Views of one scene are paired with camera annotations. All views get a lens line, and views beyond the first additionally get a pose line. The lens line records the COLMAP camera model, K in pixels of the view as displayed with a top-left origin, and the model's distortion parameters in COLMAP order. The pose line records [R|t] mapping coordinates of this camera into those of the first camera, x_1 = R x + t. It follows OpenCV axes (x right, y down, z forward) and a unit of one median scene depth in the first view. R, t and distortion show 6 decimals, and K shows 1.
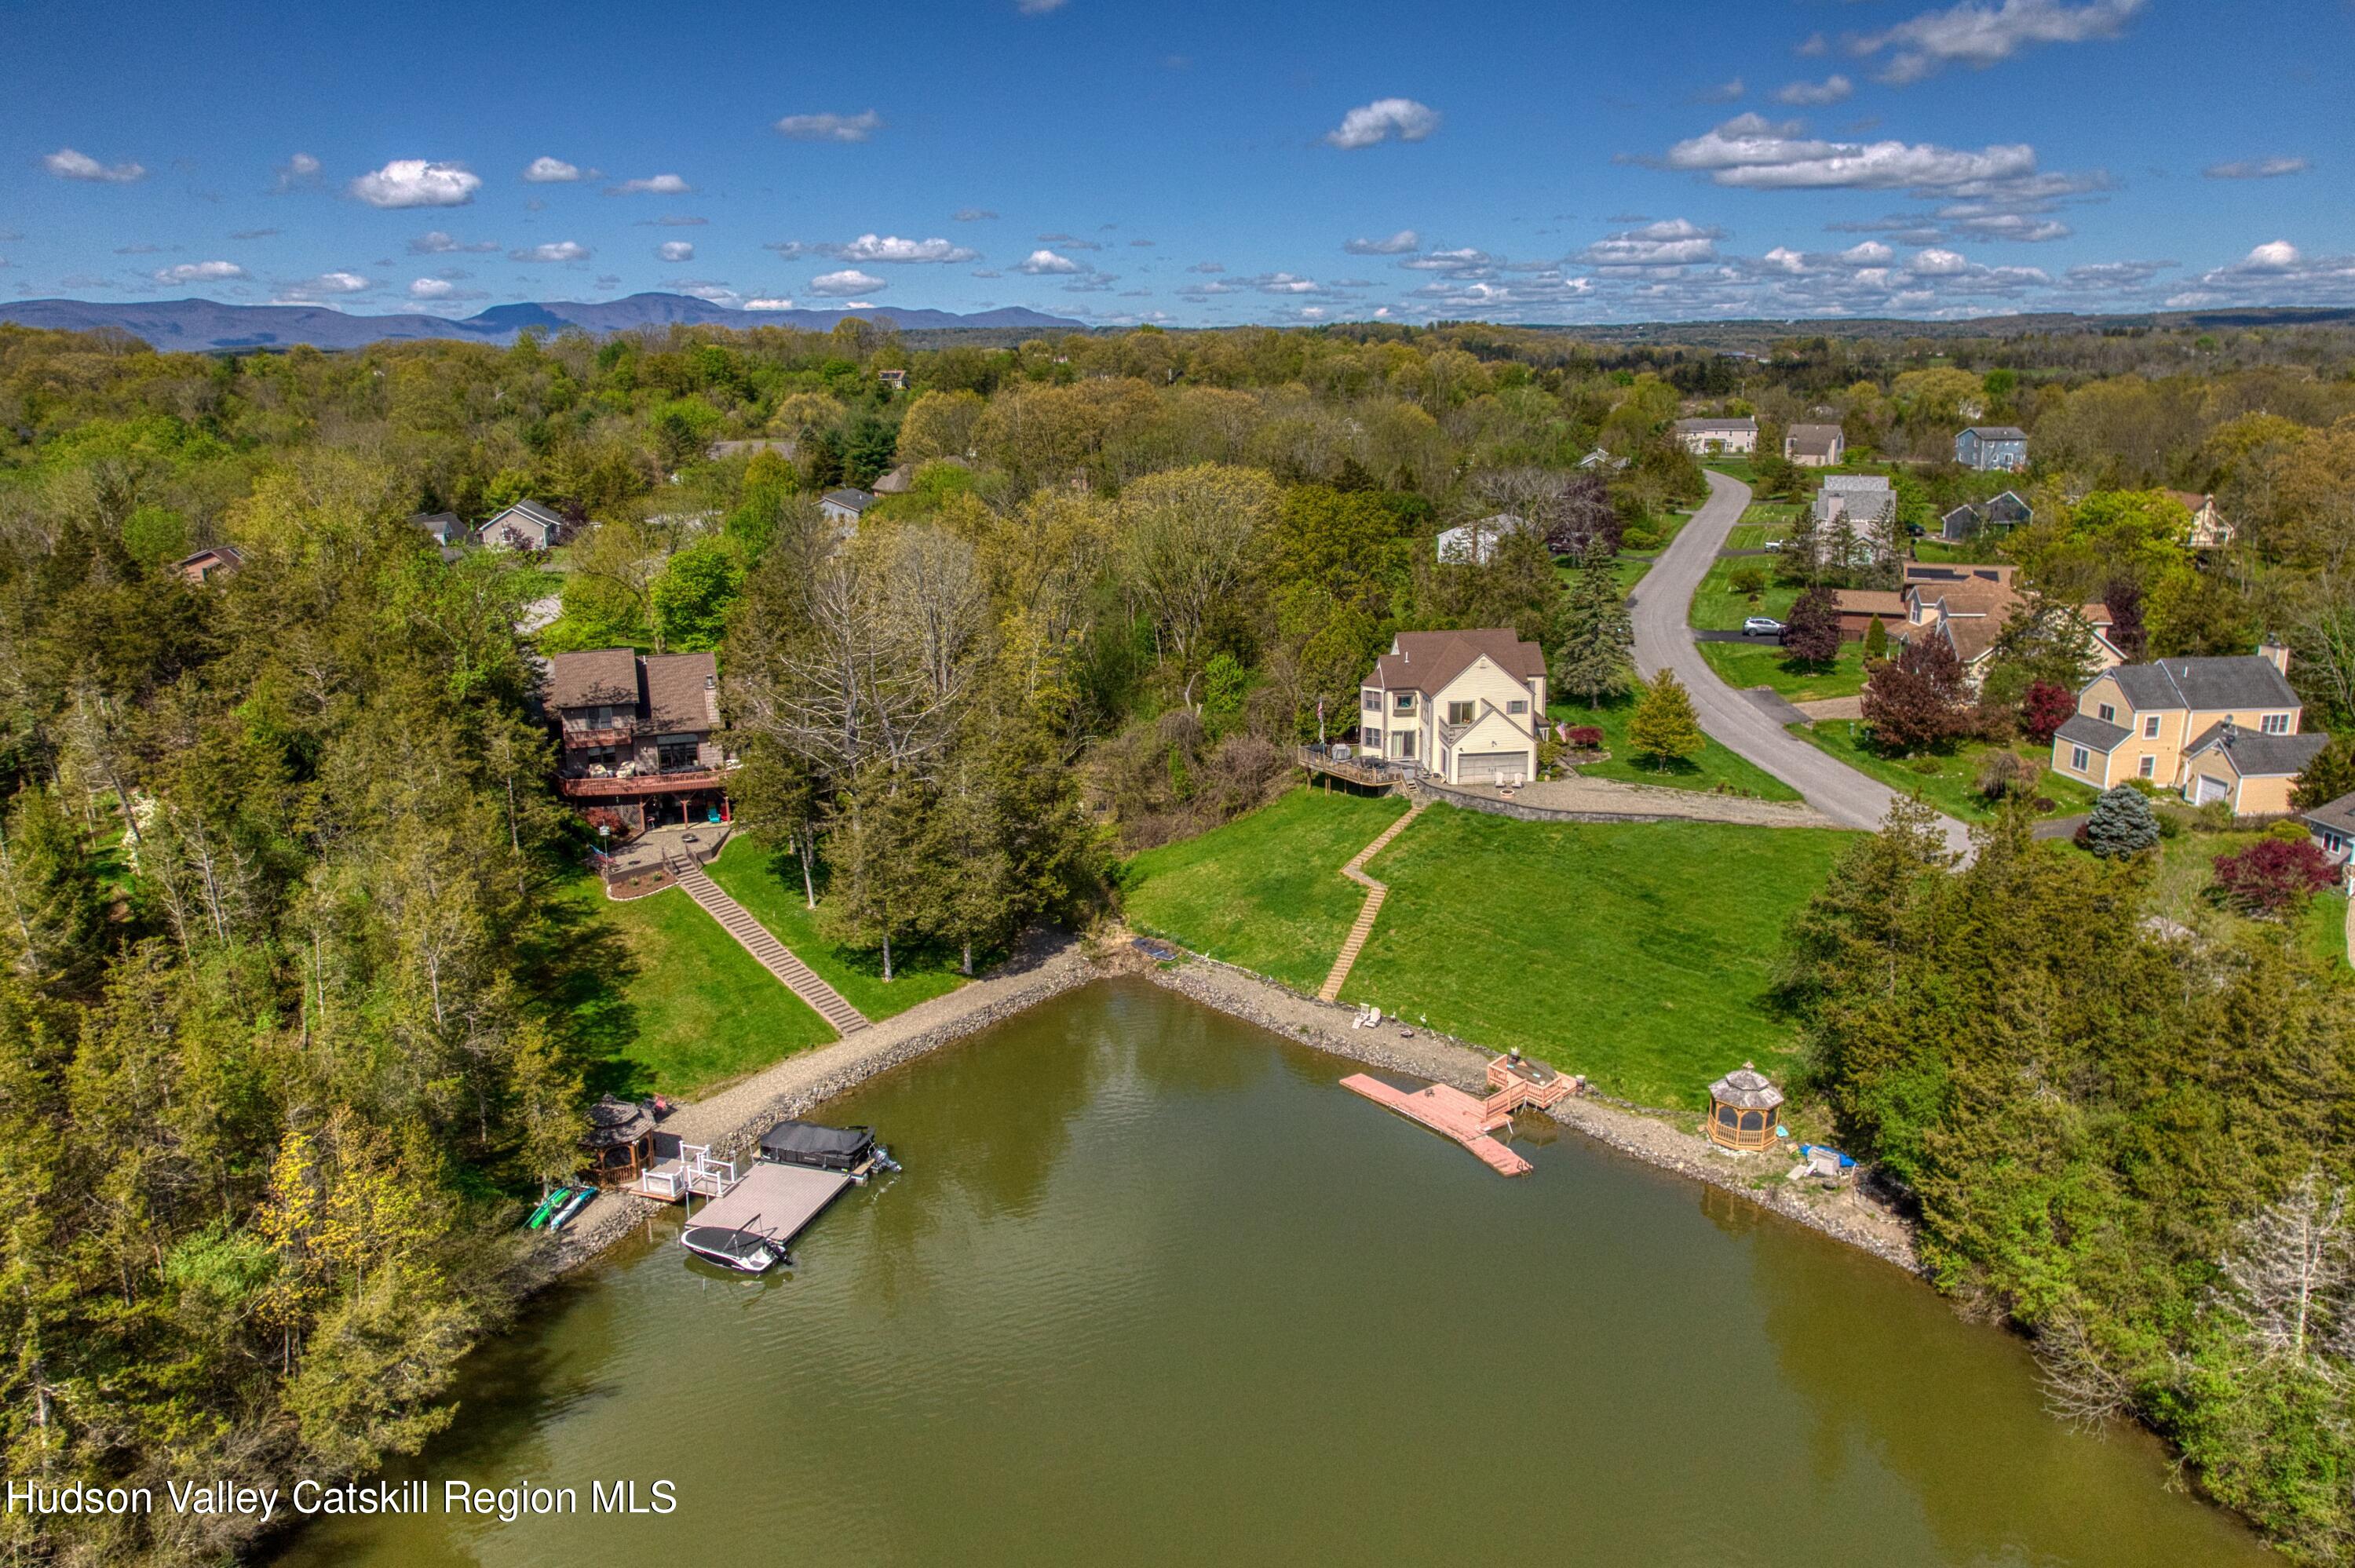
lens RADIAL K [[1593.2, 0, 1177.5], [0, 1593.2, 784.0], [0, 0, 1]] dist [-0.043946, -0.001880]
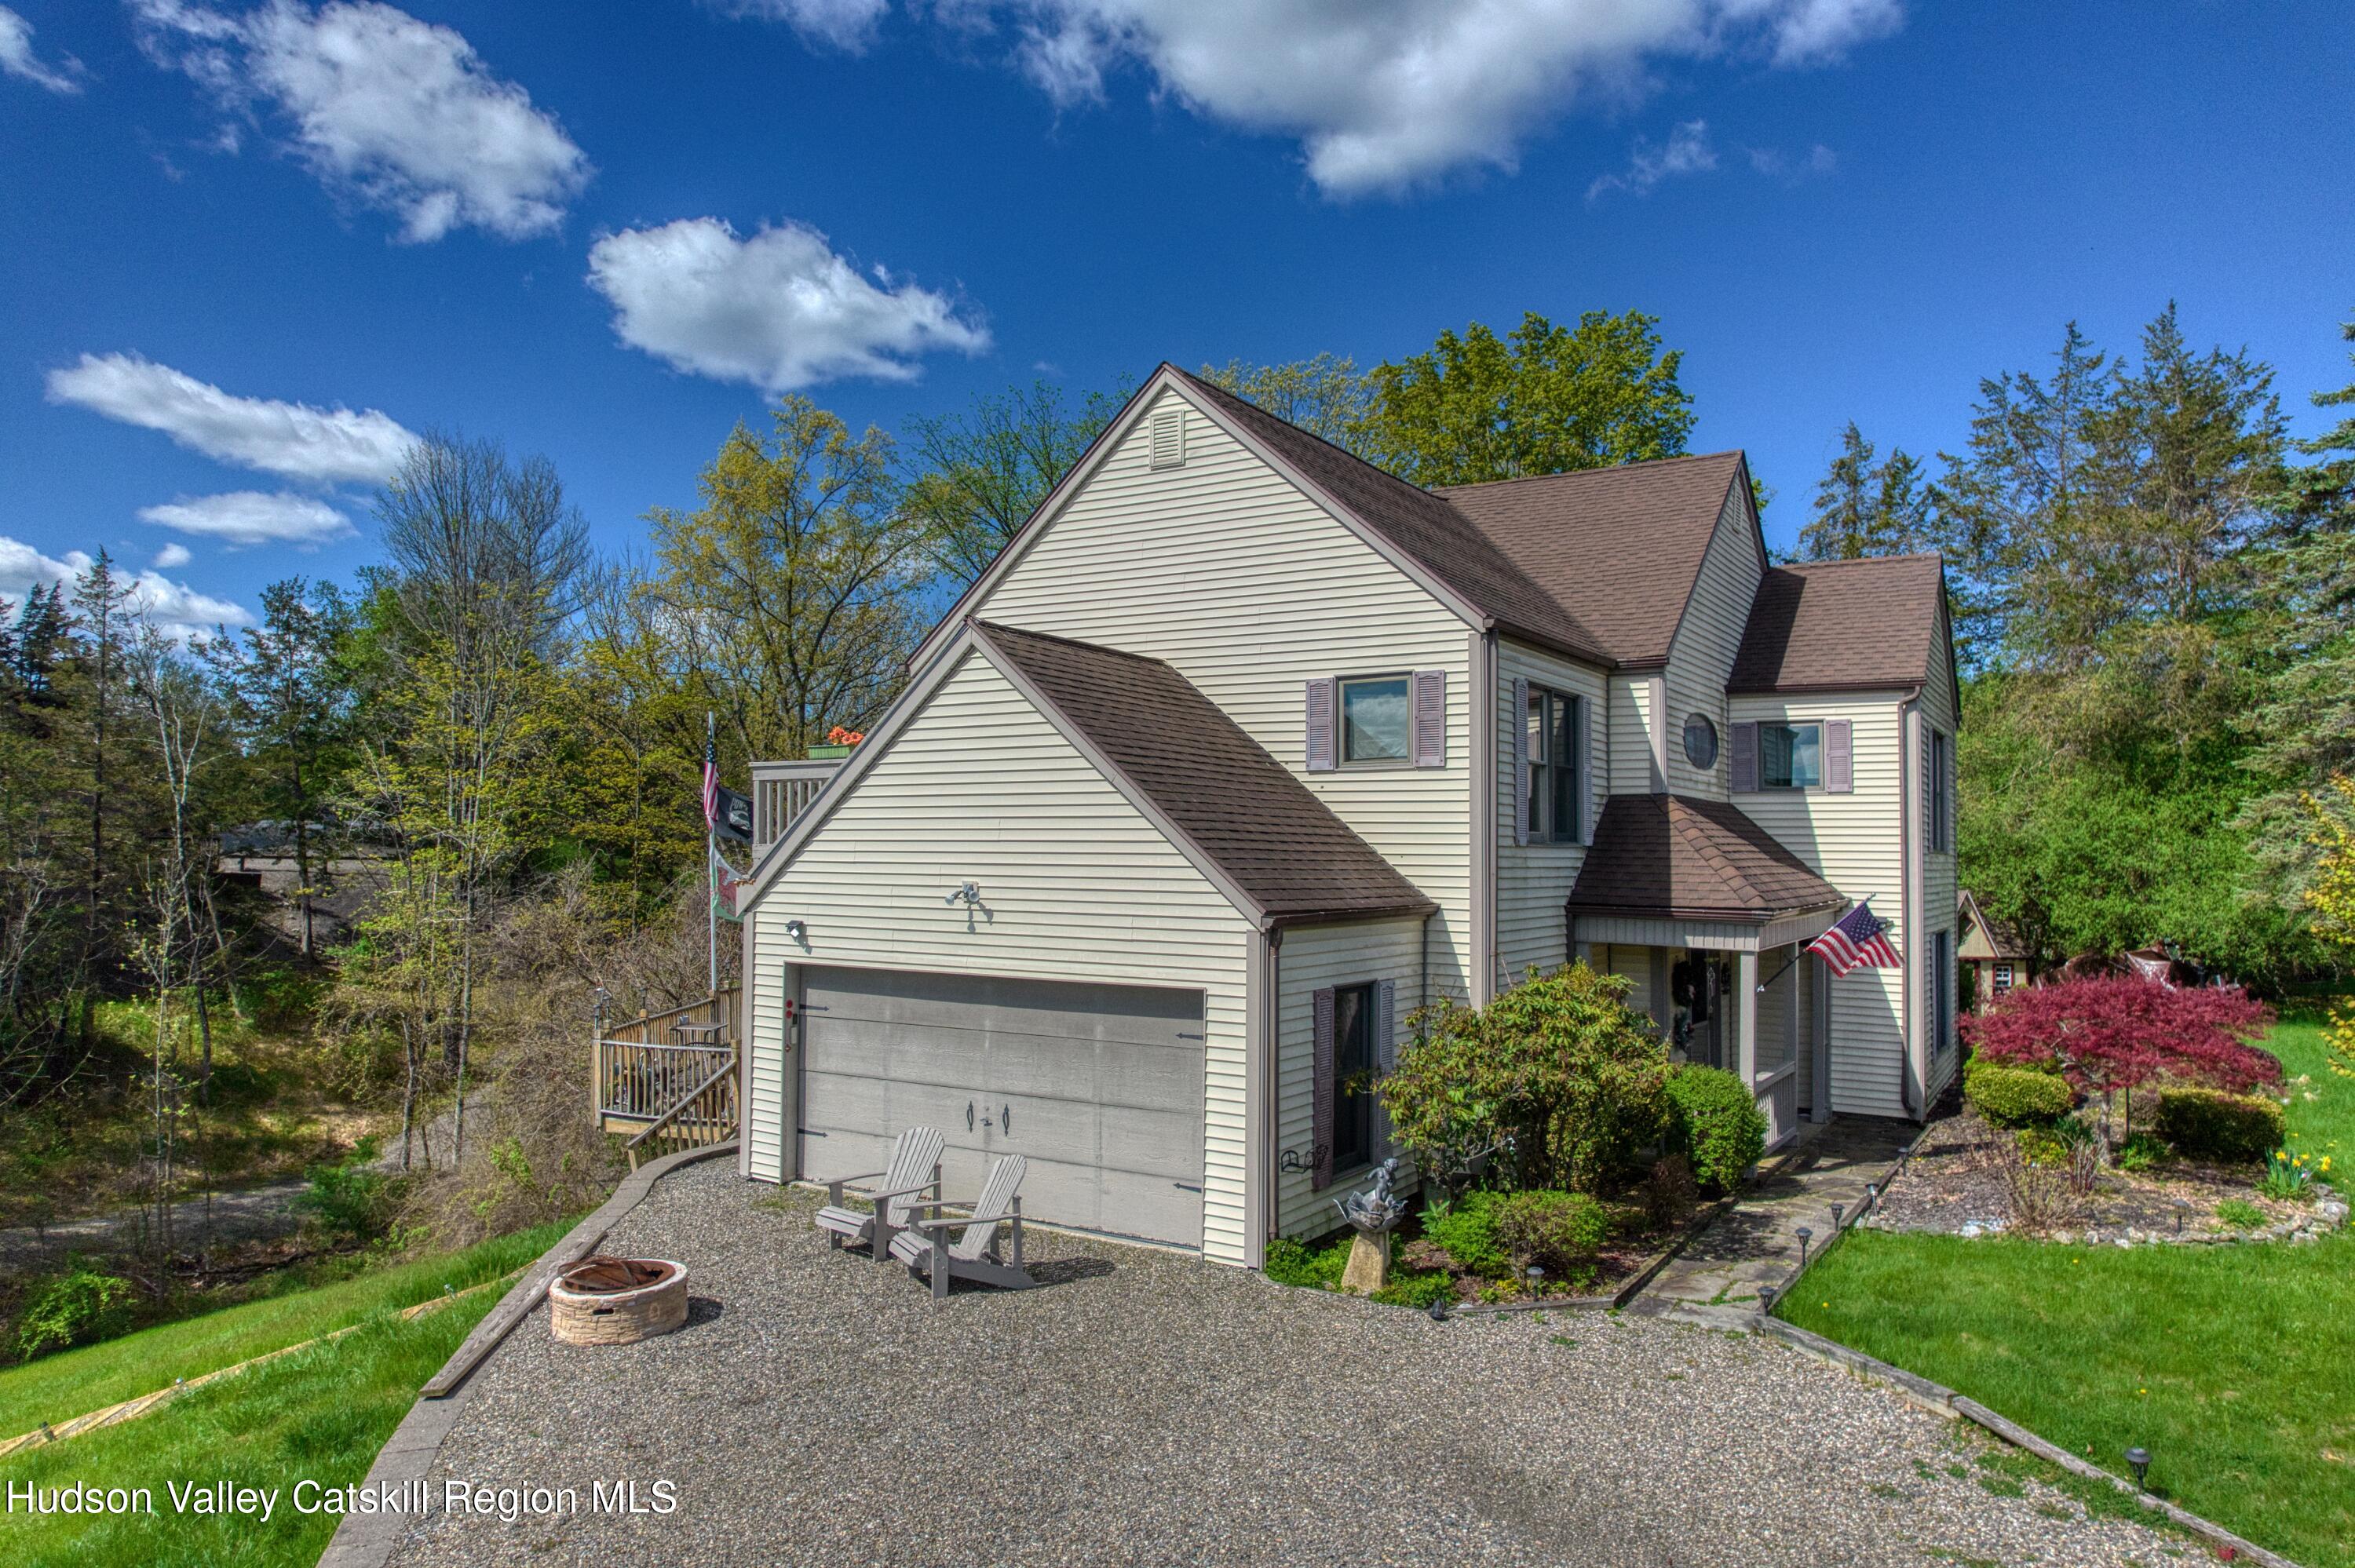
lens RADIAL K [[1513.8, 0, 1128.4], [0, 1513.8, 780.0], [0, 0, 1]] dist [-0.036367, -0.002094]
pose [[0.795693, 0.004650, -0.605682, 0.295426], [-0.178049, 0.957587, -0.226553, -0.009683], [0.578939, 0.288108, 0.762774, 0.945585]]
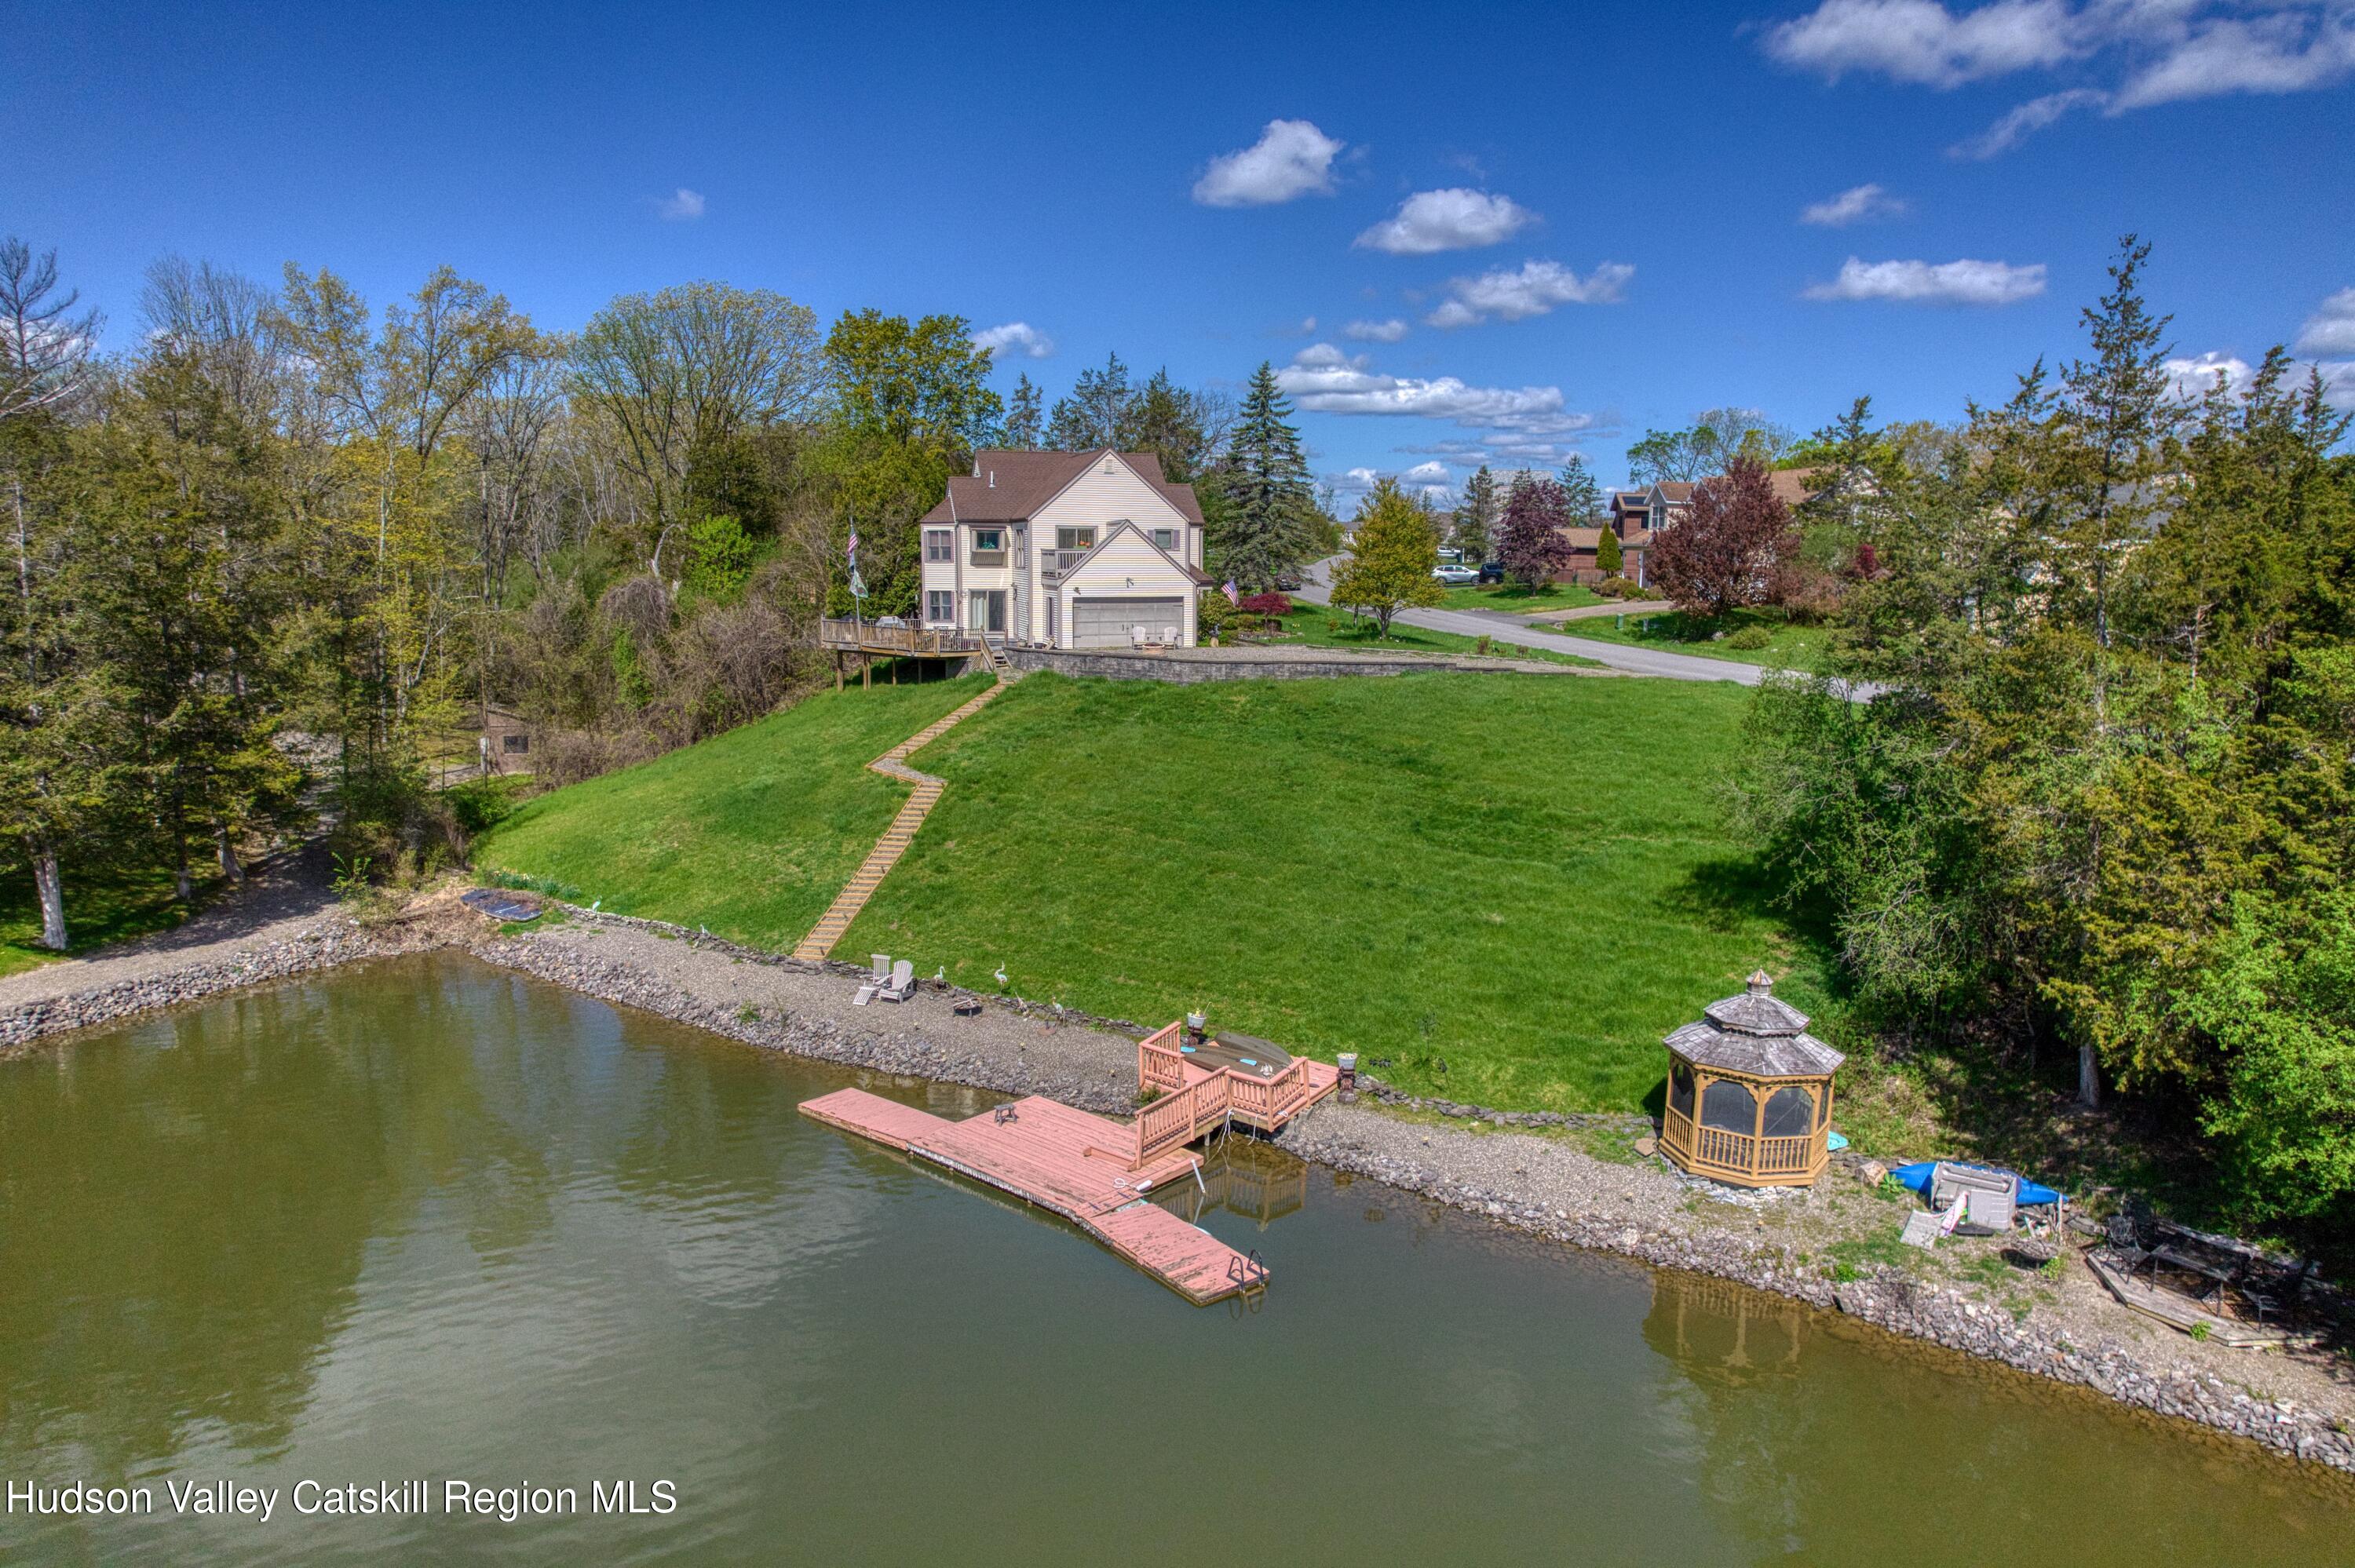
lens RADIAL K [[1486.4, 0, 1168.7], [0, 1486.4, 788.4], [0, 0, 1]] dist [-0.066253, 0.050468]
pose [[0.974462, -0.007022, 0.224443, 0.087392], [0.028790, 0.995169, -0.093861, 0.113124], [-0.222700, 0.097925, 0.969956, 0.463678]]
